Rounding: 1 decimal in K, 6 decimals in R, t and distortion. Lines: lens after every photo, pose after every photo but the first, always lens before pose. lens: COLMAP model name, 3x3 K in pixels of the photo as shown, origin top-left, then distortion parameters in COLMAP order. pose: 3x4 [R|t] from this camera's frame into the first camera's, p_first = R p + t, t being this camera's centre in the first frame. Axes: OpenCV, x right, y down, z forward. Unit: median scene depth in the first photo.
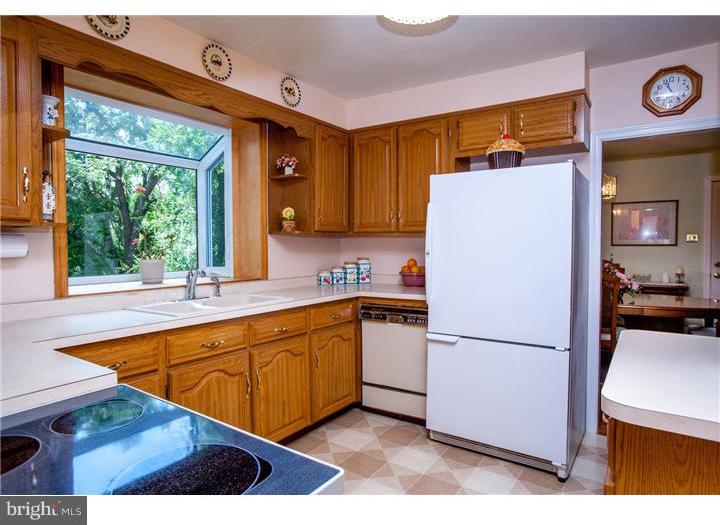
lens RADIAL K [[428.6, 0, 359.8], [0, 428.6, 260.5], [0, 0, 1]] dist [0.001029, 0.000478]
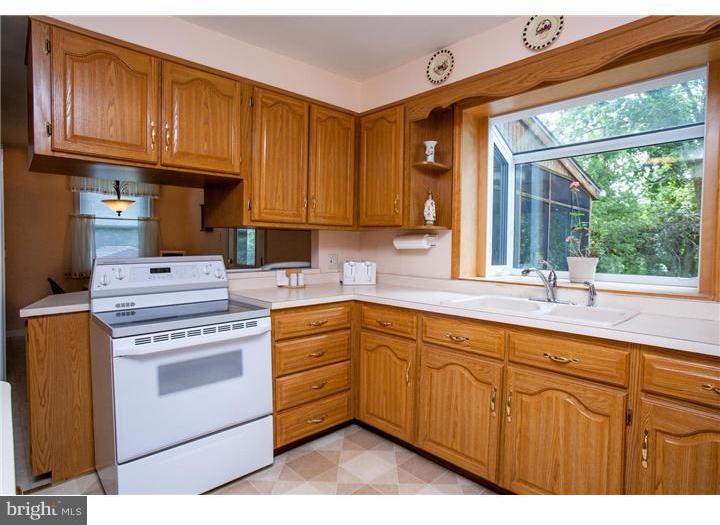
lens RADIAL K [[411.9, 0, 359.8], [0, 411.9, 261.2], [0, 0, 1]] dist [-0.004094, -0.000702]
pose [[-0.207184, 0.044246, -0.977301, 0.630723], [-0.038828, 0.997818, 0.053406, -0.029697], [0.977531, 0.049011, -0.205014, 0.920545]]
